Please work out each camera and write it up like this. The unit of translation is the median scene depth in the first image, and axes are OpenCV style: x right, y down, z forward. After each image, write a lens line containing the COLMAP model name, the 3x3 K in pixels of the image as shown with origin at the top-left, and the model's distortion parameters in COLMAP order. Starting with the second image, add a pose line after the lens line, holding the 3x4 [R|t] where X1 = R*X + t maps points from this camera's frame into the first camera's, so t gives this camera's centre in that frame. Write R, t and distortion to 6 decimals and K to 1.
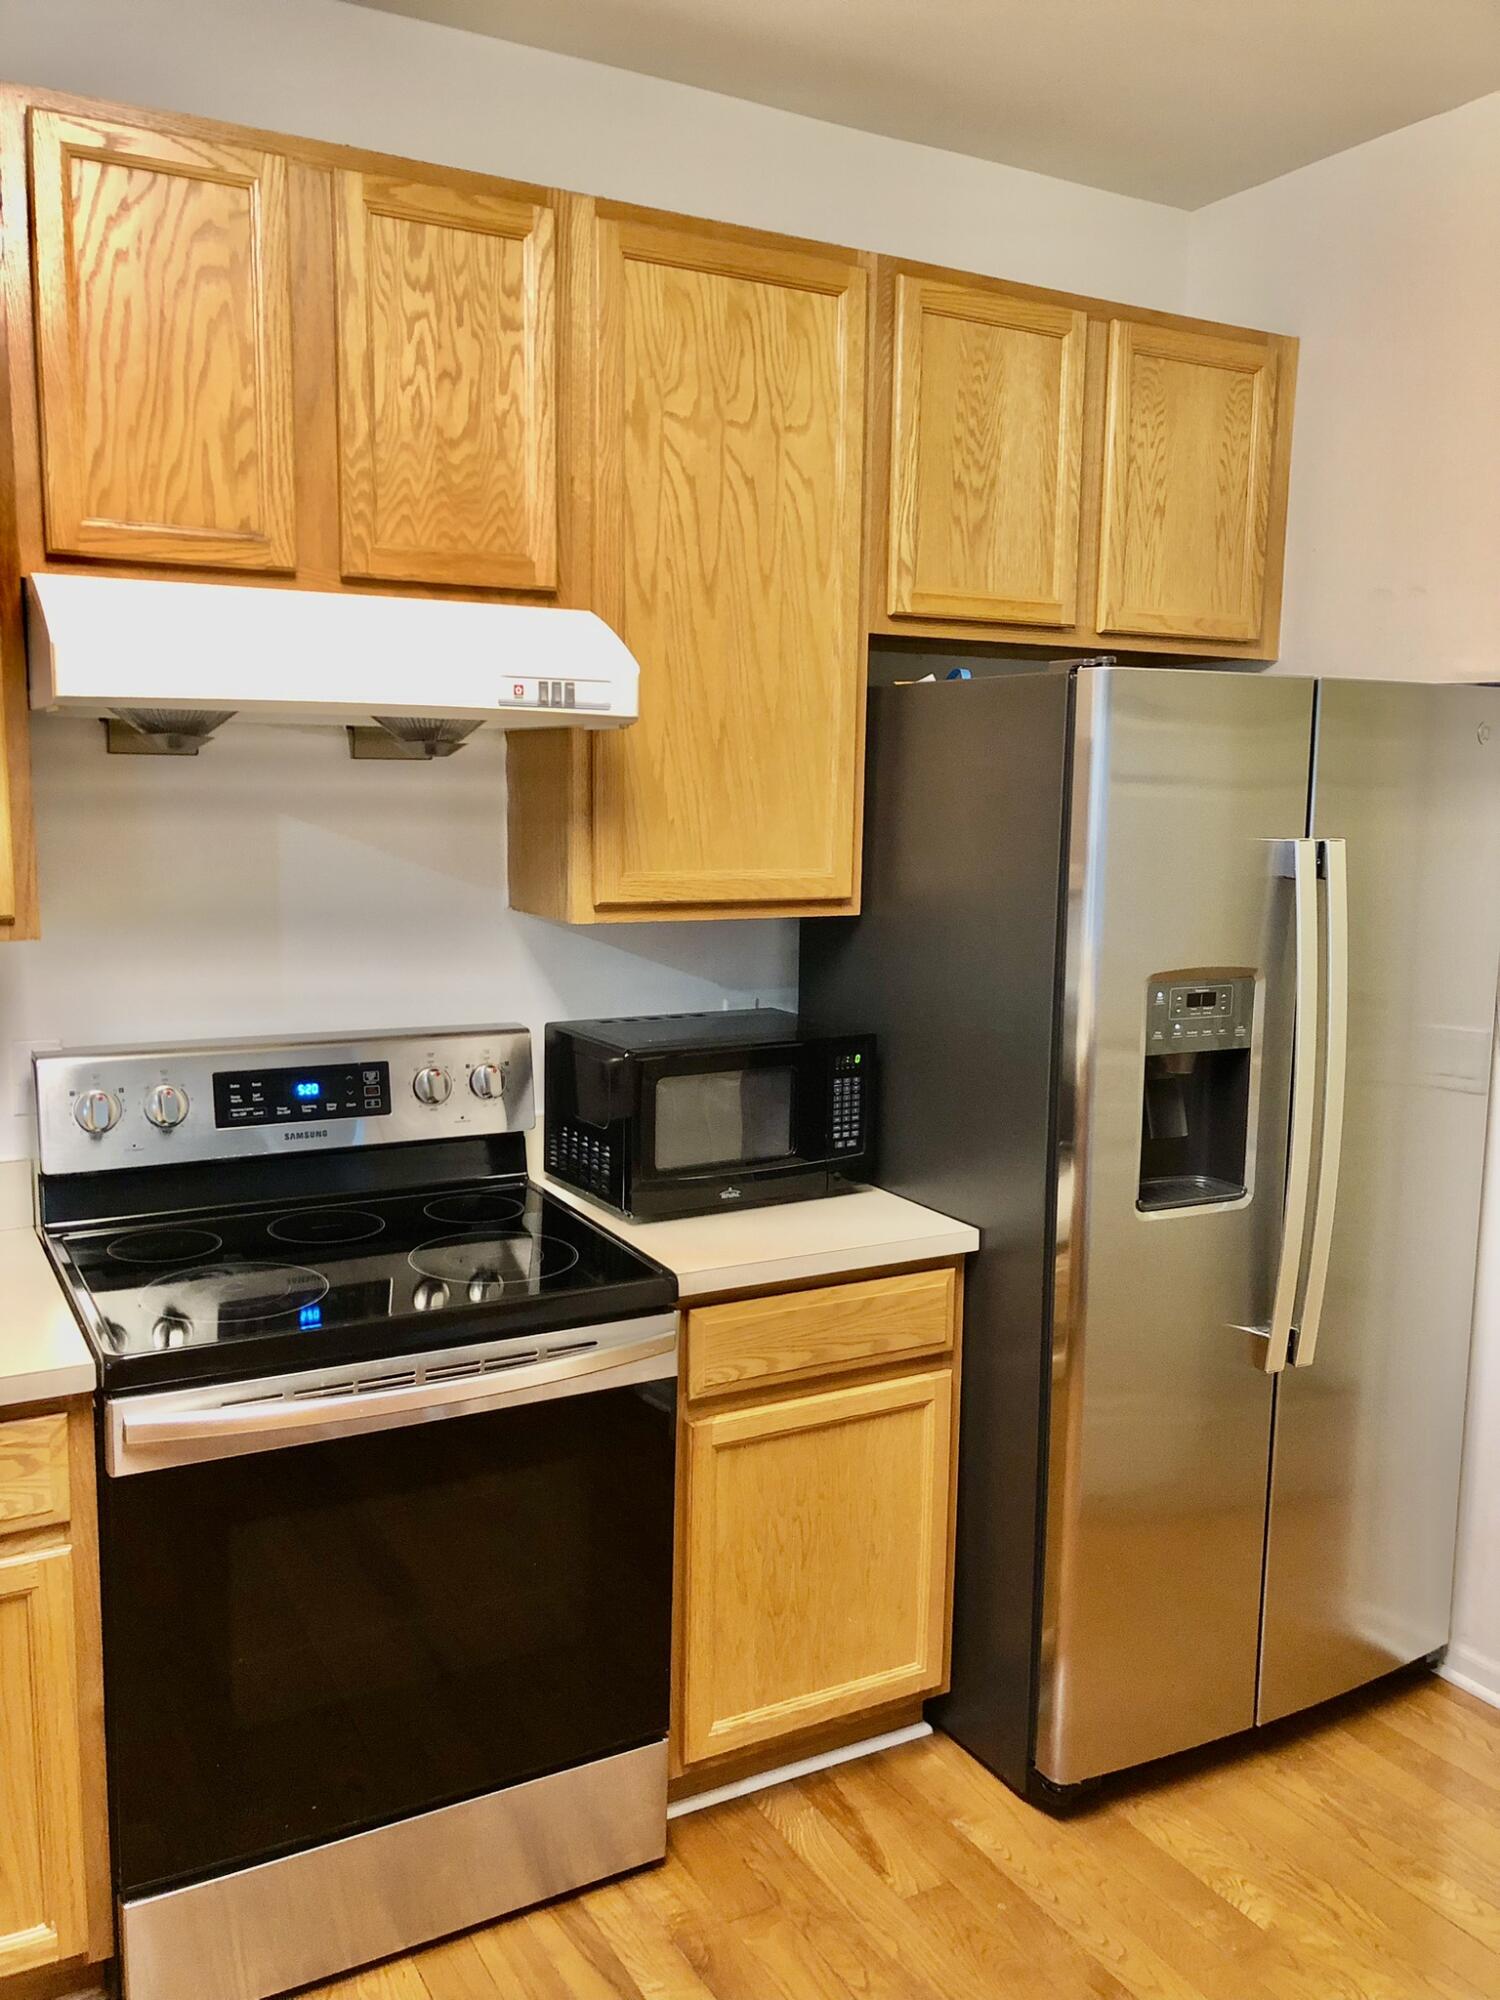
lens RADIAL K [[1632.0, 0, 778.9], [0, 1632.0, 1007.8], [0, 0, 1]] dist [0.006144, -0.012655]
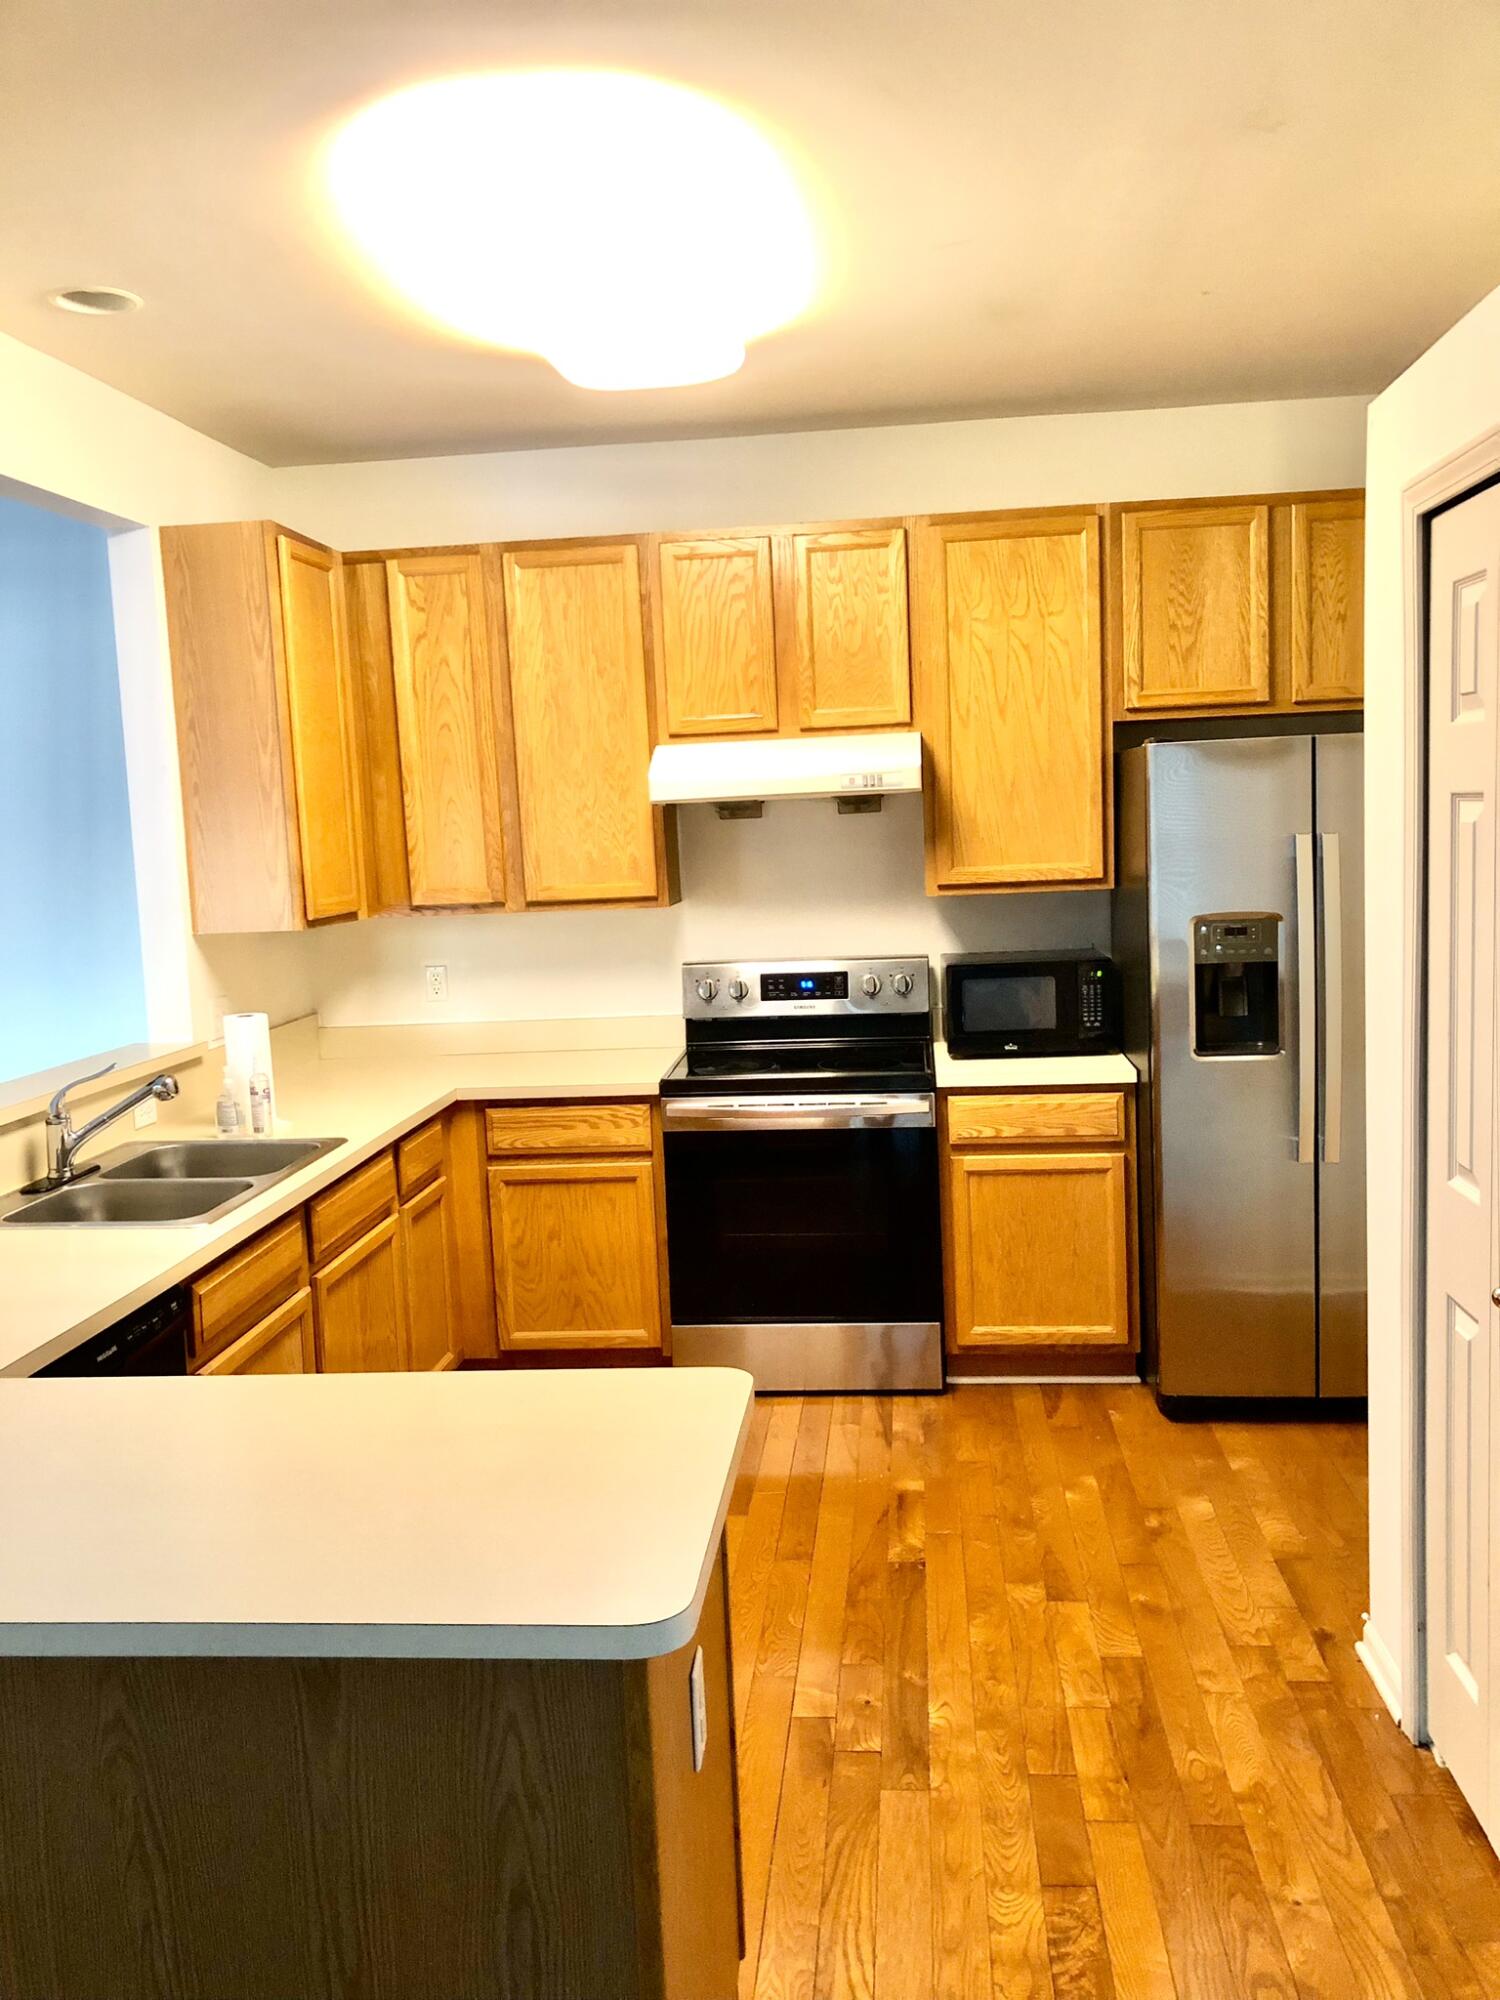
lens RADIAL K [[1615.3, 0, 750.0], [0, 1615.3, 1000.0], [0, 0, 1]] dist [-0.008663, -0.016089]
pose [[0.816385, 0.013980, -0.577338, 0.779775], [-0.023132, 0.999696, -0.008502, 0.087780], [0.577044, 0.020296, 0.816461, -0.623893]]
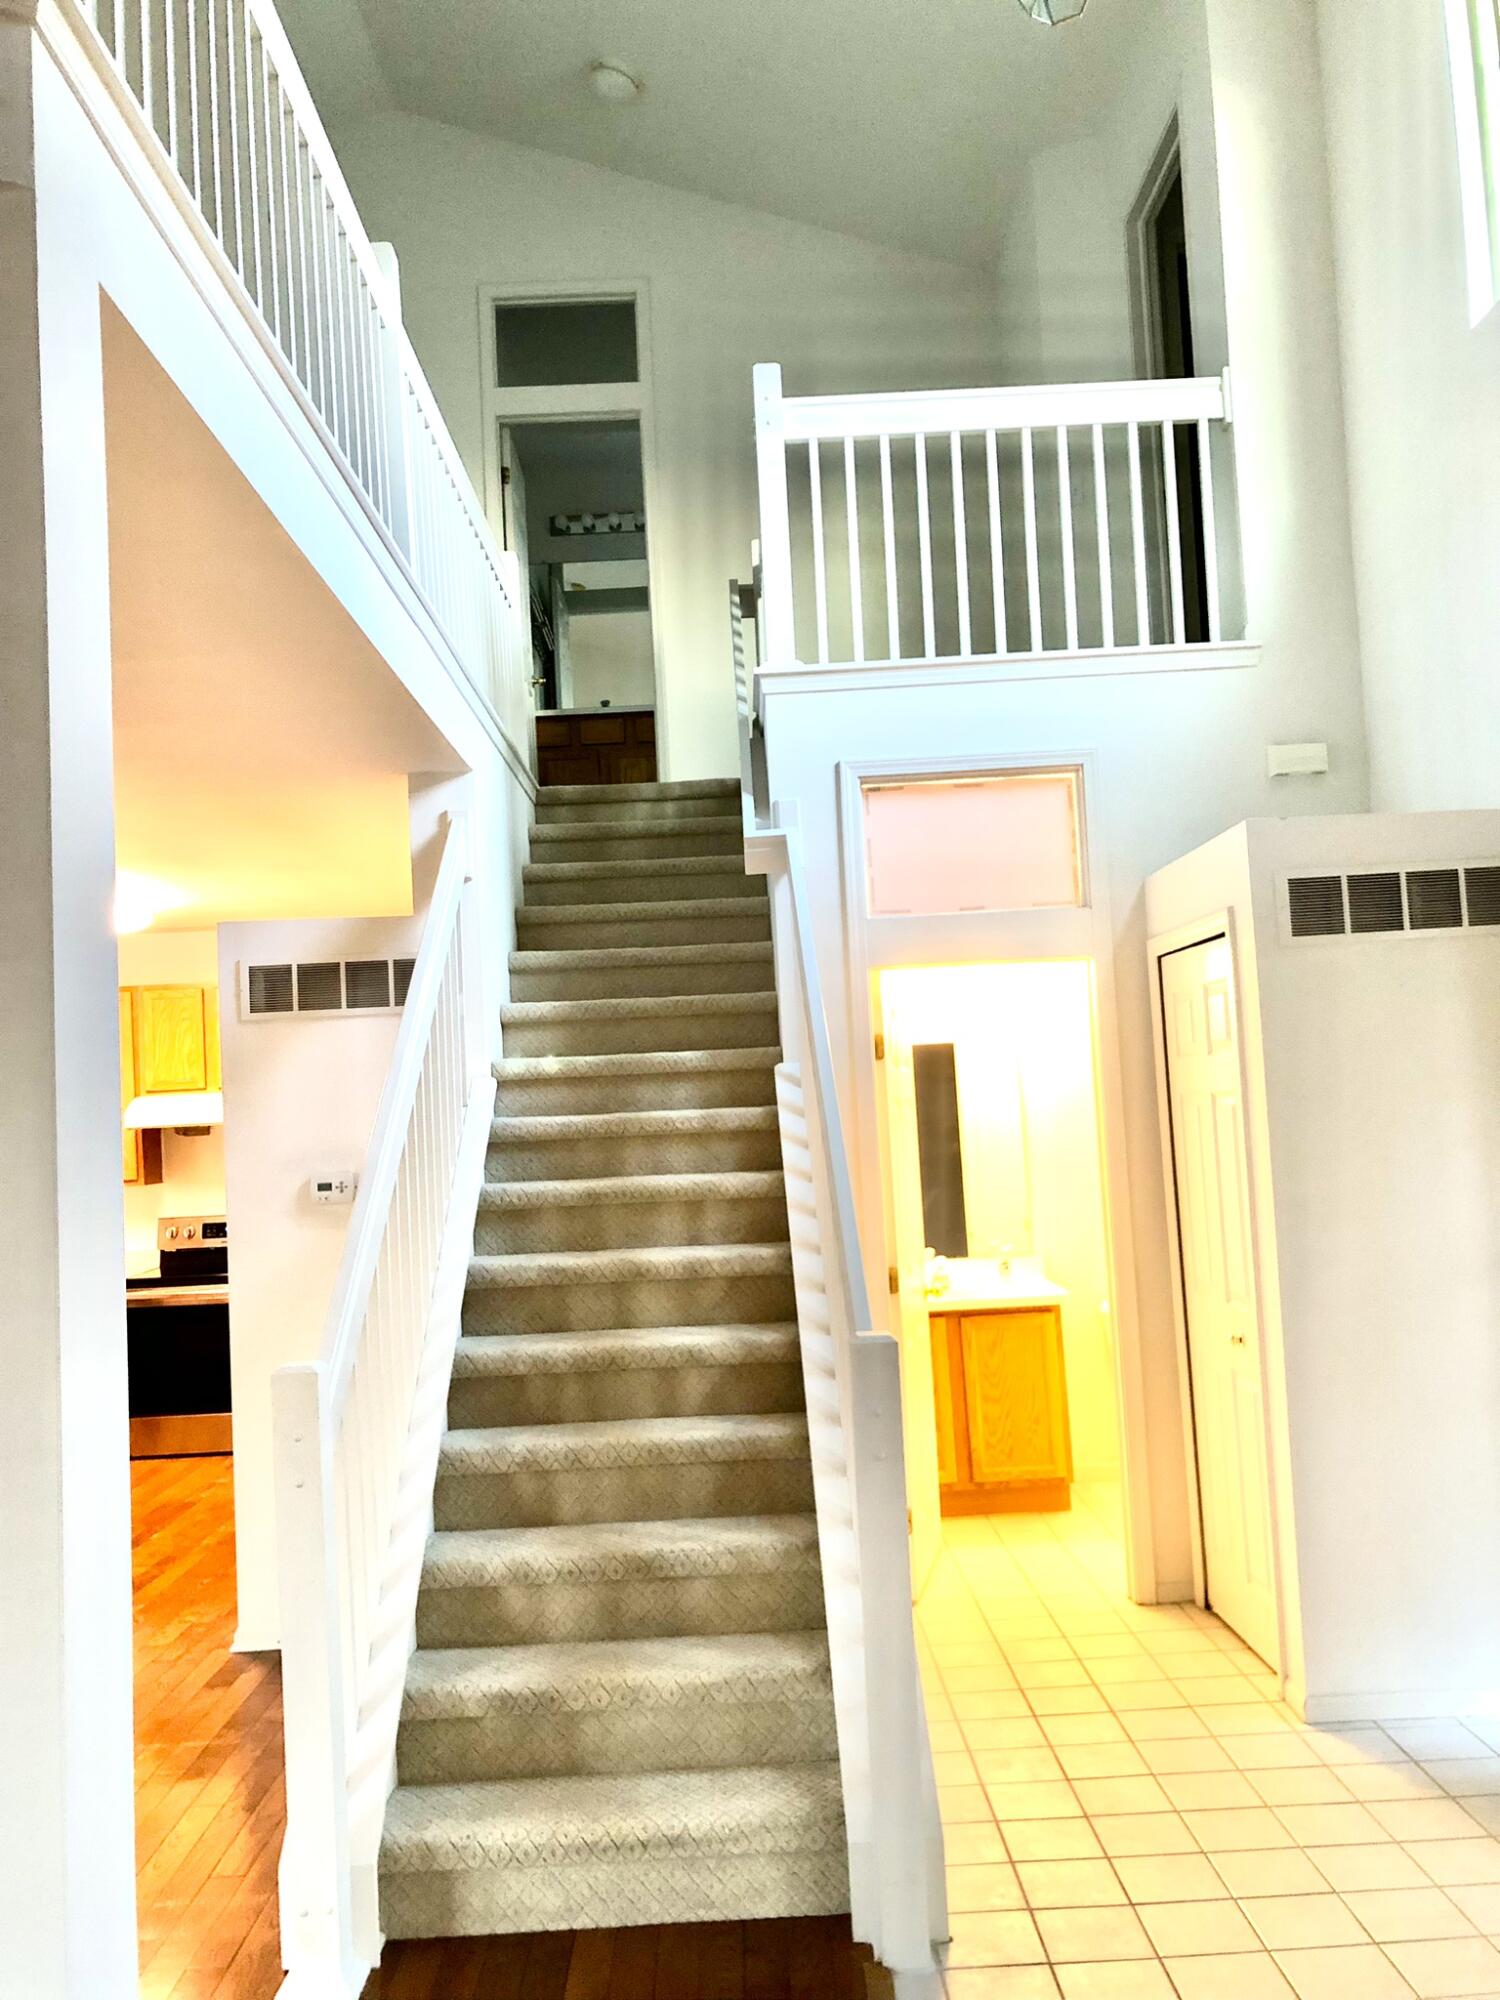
lens RADIAL K [[1632.0, 0, 778.9], [0, 1632.0, 1007.8], [0, 0, 1]] dist [0.006144, -0.012655]
pose [[0.883315, -0.087951, -0.460455, 2.415823], [-0.000478, 0.982073, -0.188501, 0.245970], [0.468780, 0.166726, 0.867438, -1.565236]]
